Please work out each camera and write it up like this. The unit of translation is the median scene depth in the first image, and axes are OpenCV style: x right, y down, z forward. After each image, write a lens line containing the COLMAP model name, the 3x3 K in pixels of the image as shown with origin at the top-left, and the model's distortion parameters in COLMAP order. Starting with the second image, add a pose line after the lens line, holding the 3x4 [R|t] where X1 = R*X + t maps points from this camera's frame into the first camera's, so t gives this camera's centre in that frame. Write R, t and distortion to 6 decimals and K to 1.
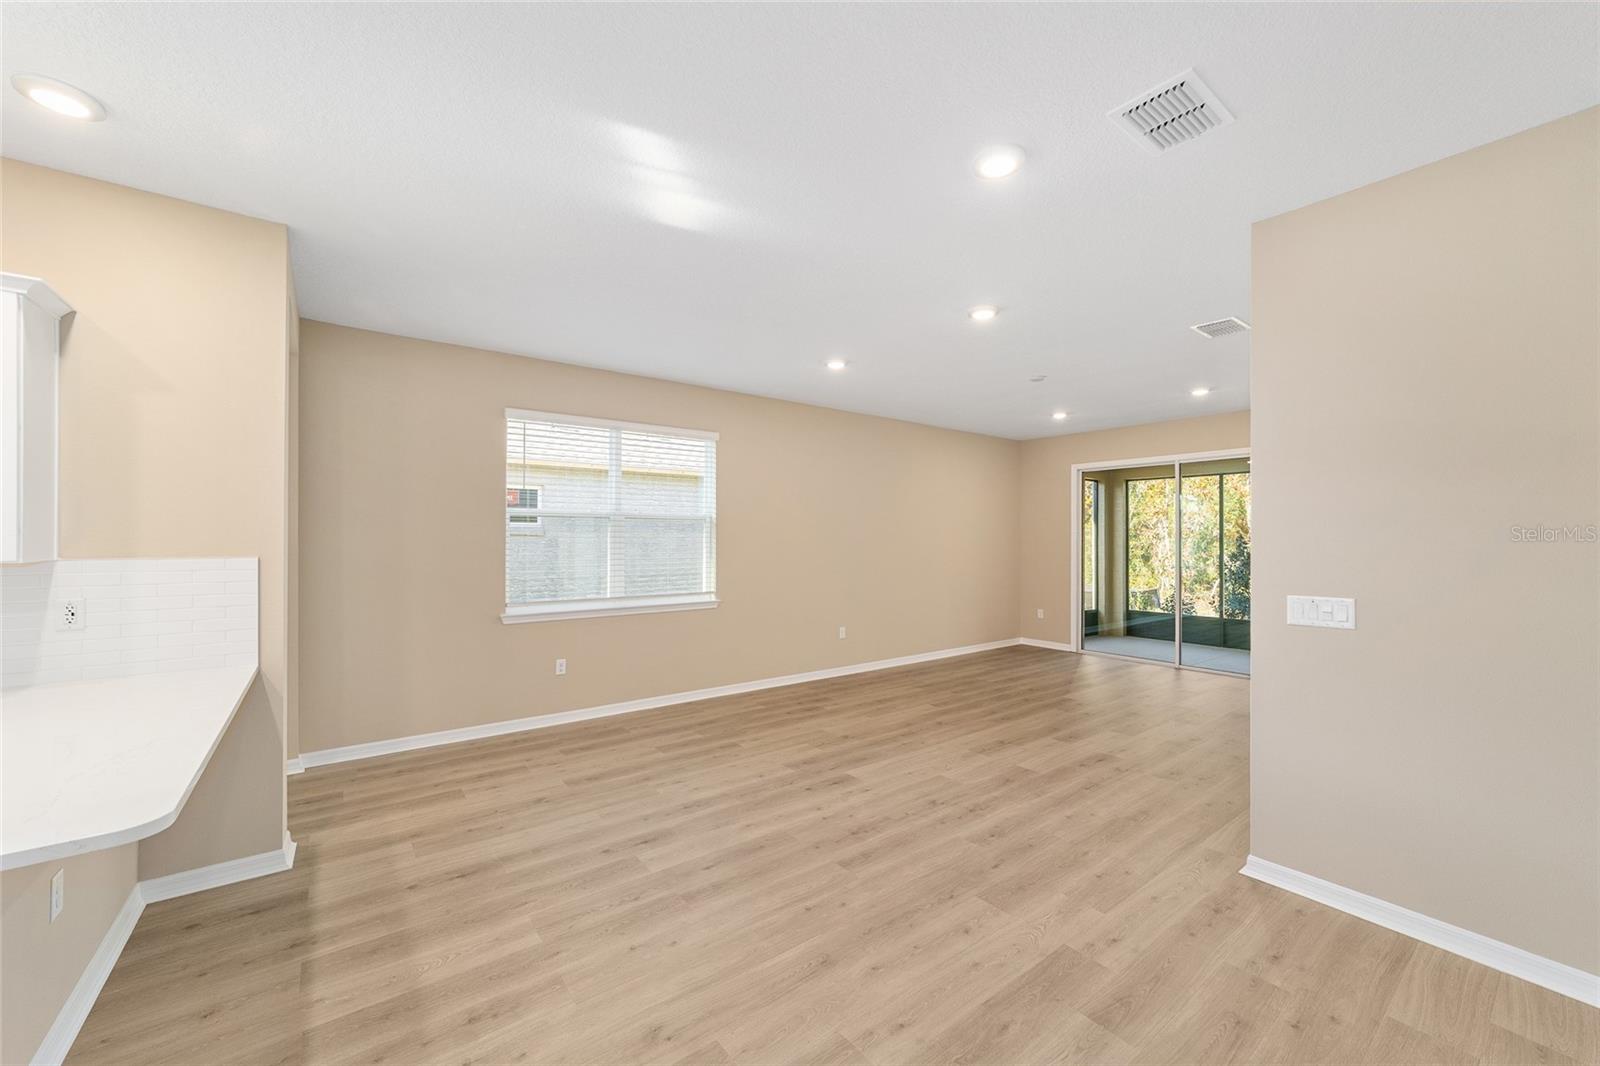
lens RADIAL K [[617.2, 0, 793.1], [0, 617.2, 536.9], [0, 0, 1]] dist [-0.007860, 0.005797]
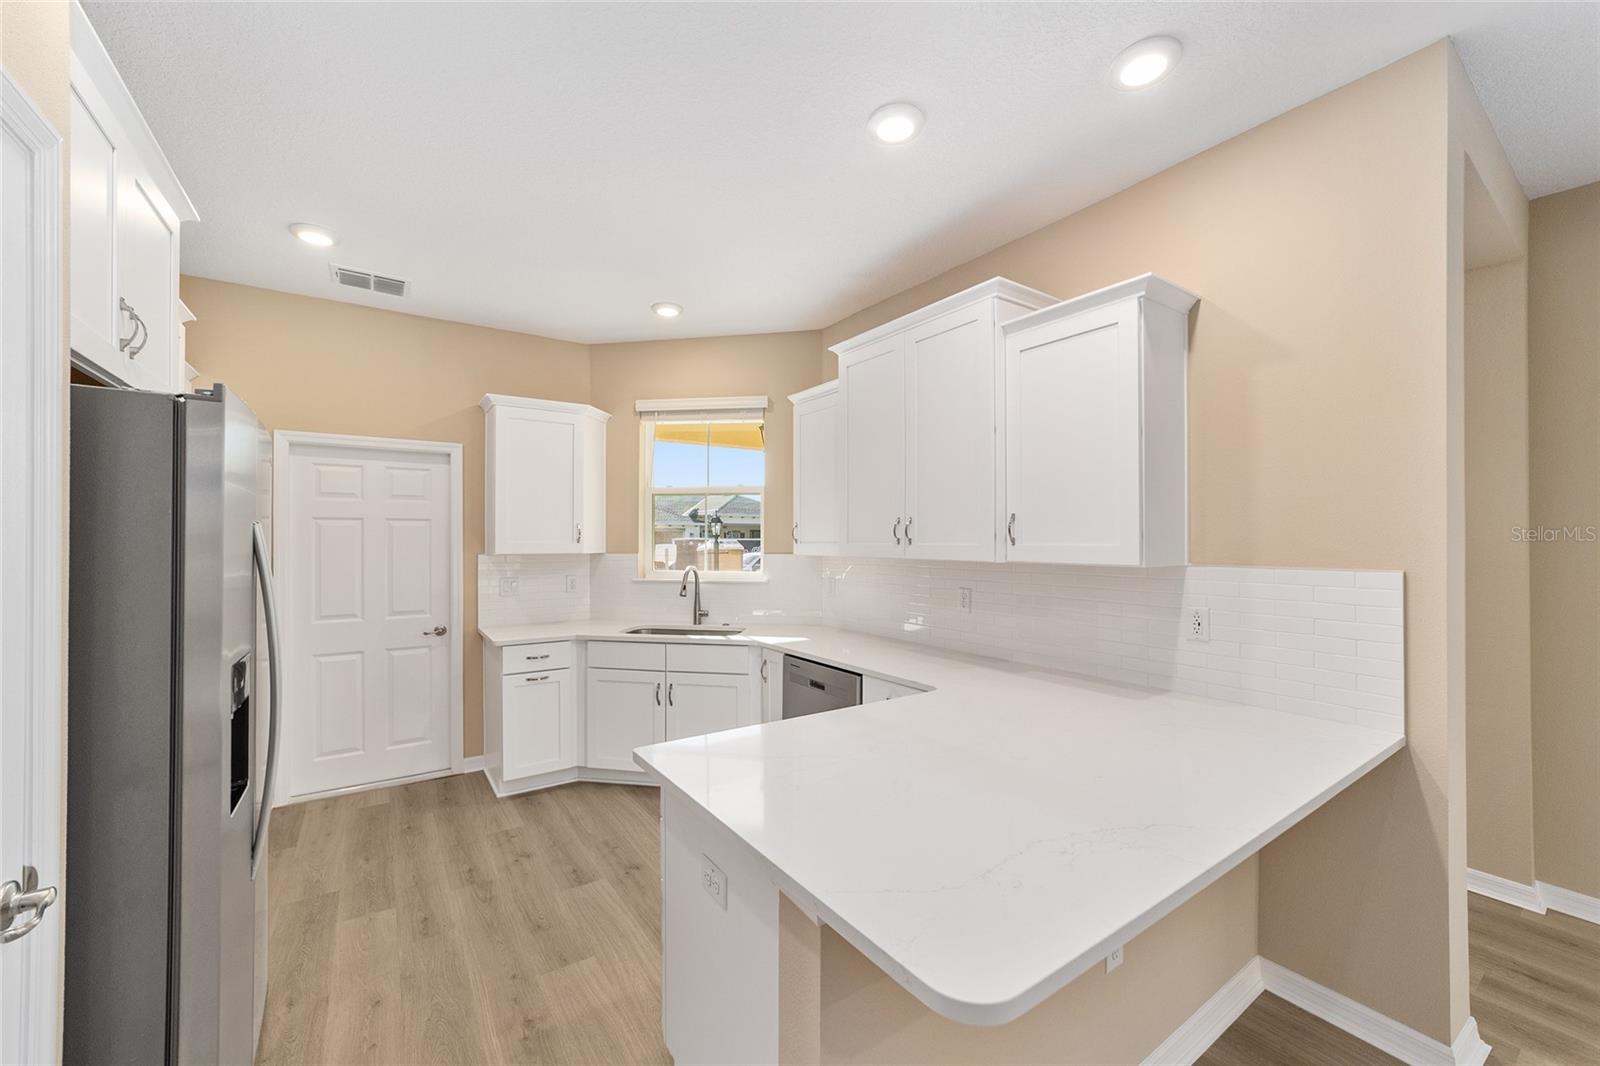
lens RADIAL K [[617.2, 0, 808.7], [0, 617.2, 541.0], [0, 0, 1]] dist [-0.007860, 0.005797]
pose [[-0.035224, -0.002908, -0.999375, -0.183574], [0.003867, 0.999988, -0.003047, -0.000015], [0.999372, -0.003972, -0.035212, 0.379471]]
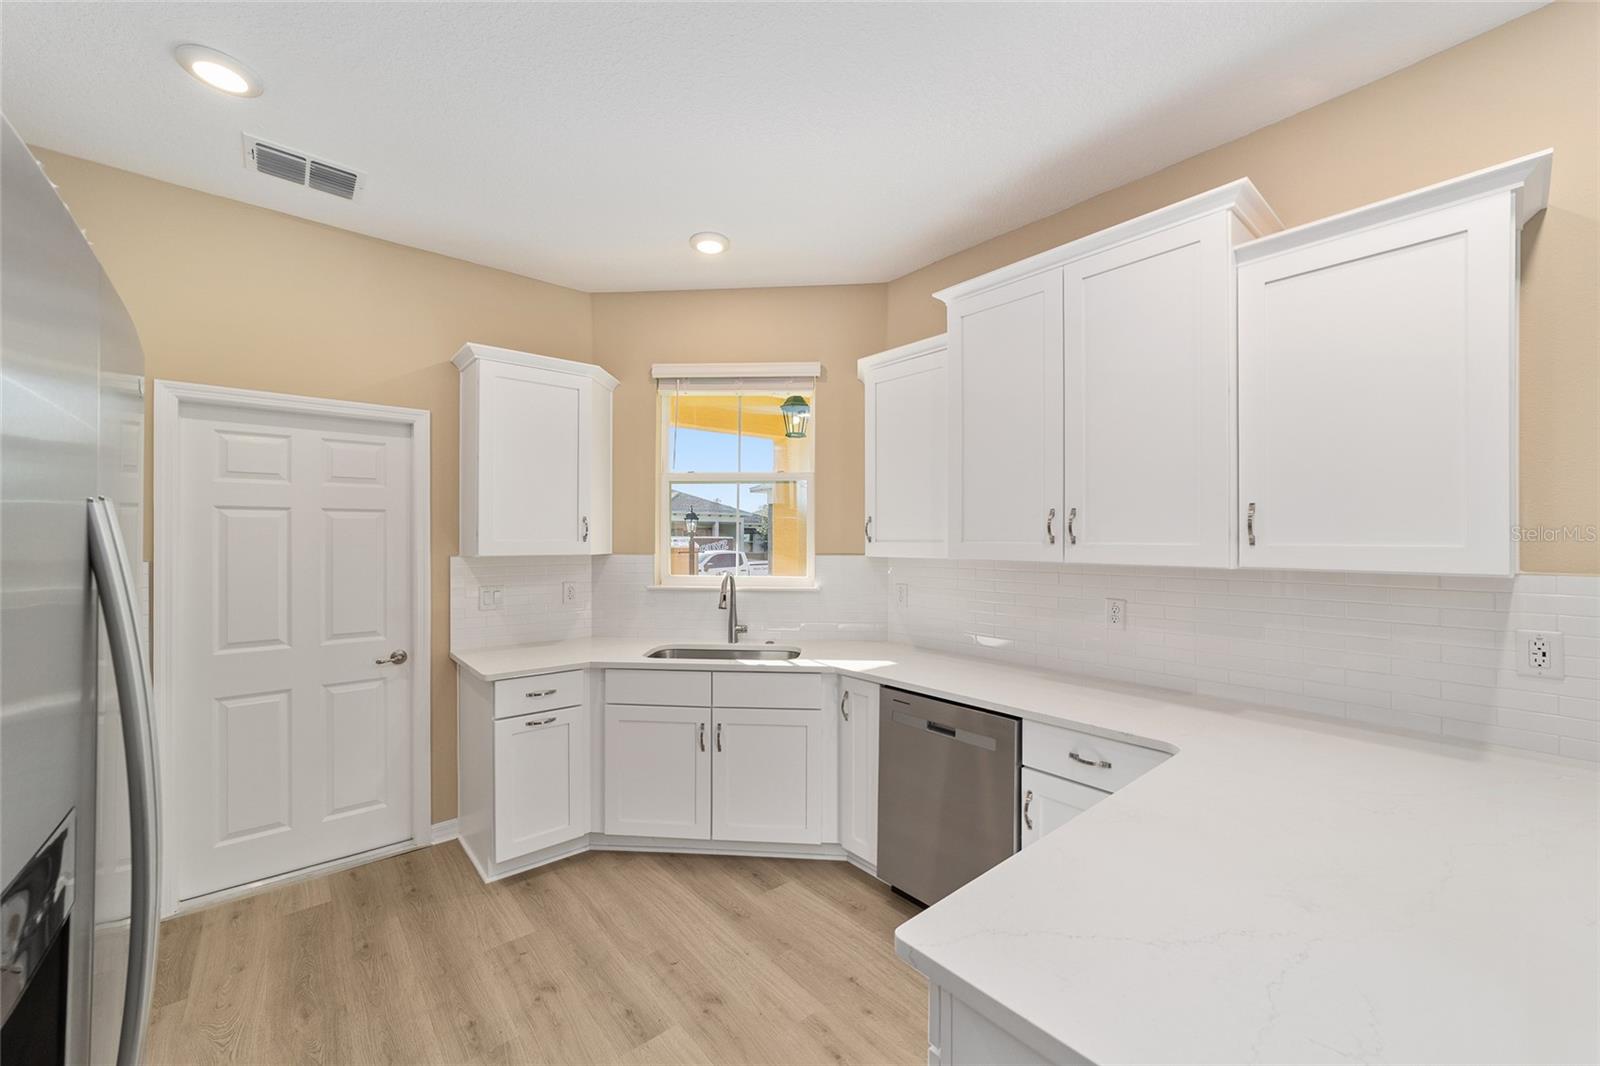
lens RADIAL K [[617.2, 0, 812.2], [0, 617.2, 539.5], [0, 0, 1]] dist [-0.007860, 0.005797]
pose [[0.063538, -0.002209, -0.997977, -0.459546], [0.003102, 0.999993, -0.002016, -0.002330], [0.997975, -0.002968, 0.063544, 0.129006]]
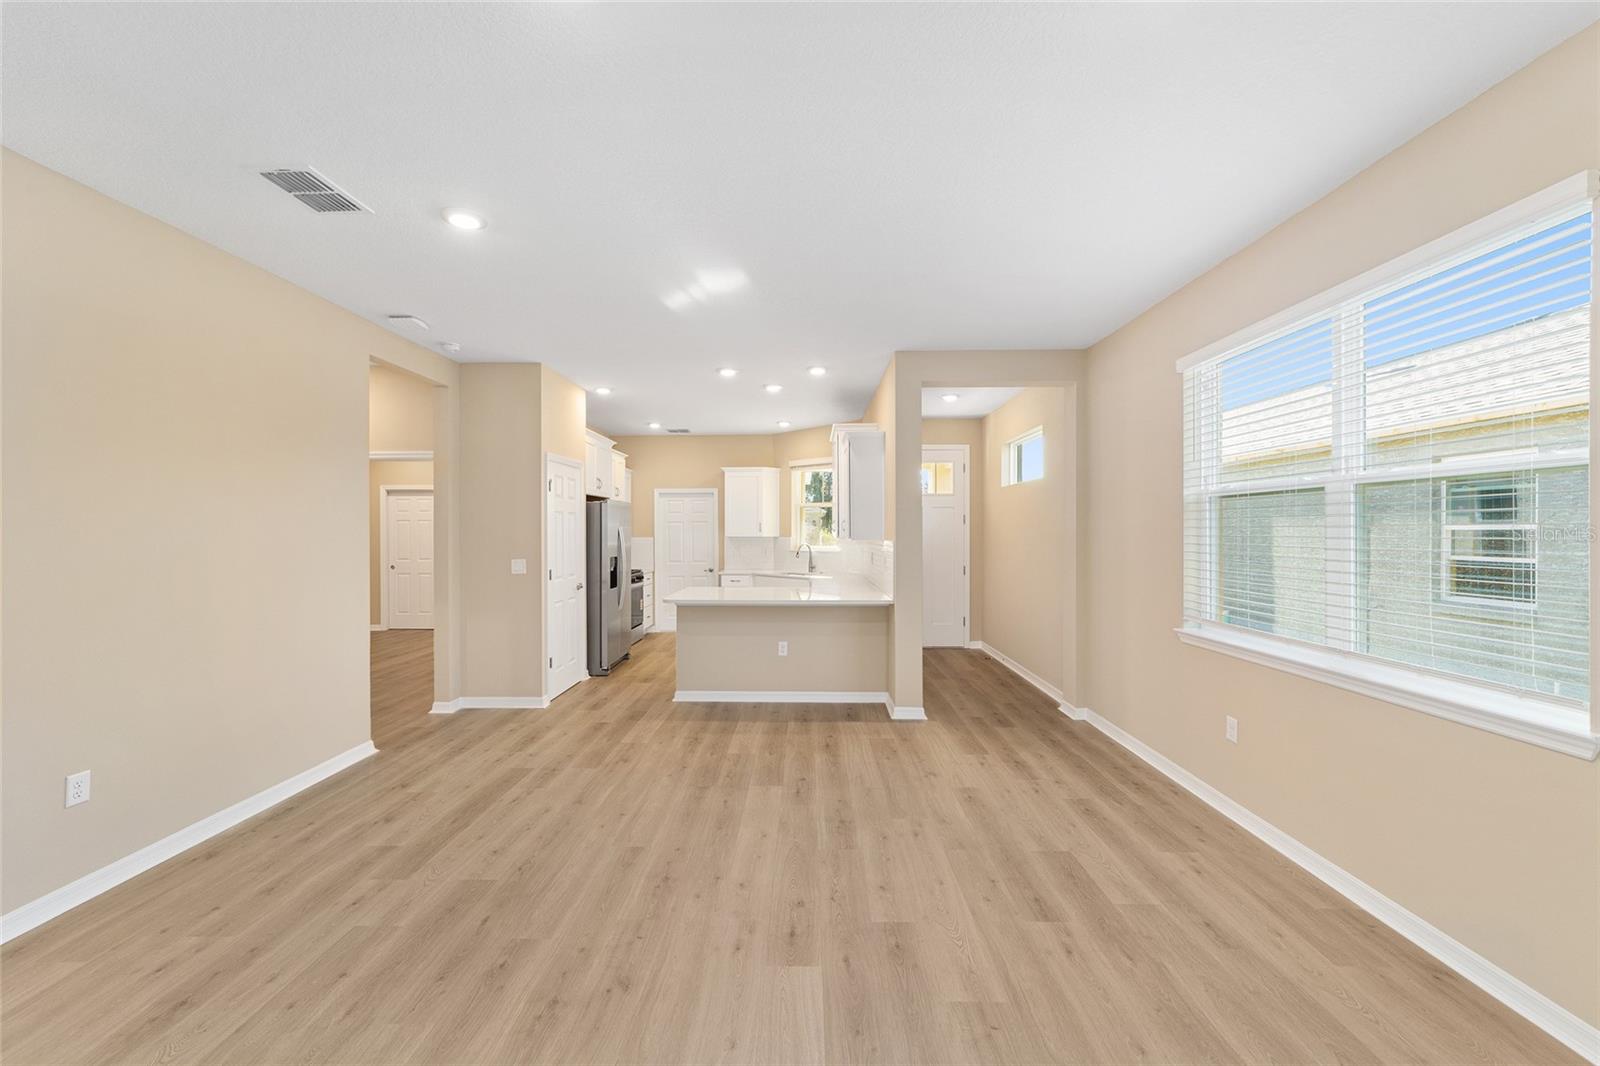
lens RADIAL K [[617.2, 0, 798.3], [0, 617.2, 539.1], [0, 0, 1]] dist [-0.007860, 0.005797]
pose [[-0.615548, 0.008576, -0.788053, 0.731403], [0.003651, 0.999961, 0.008030, 0.011135], [0.788091, 0.002066, -0.615555, 1.873289]]
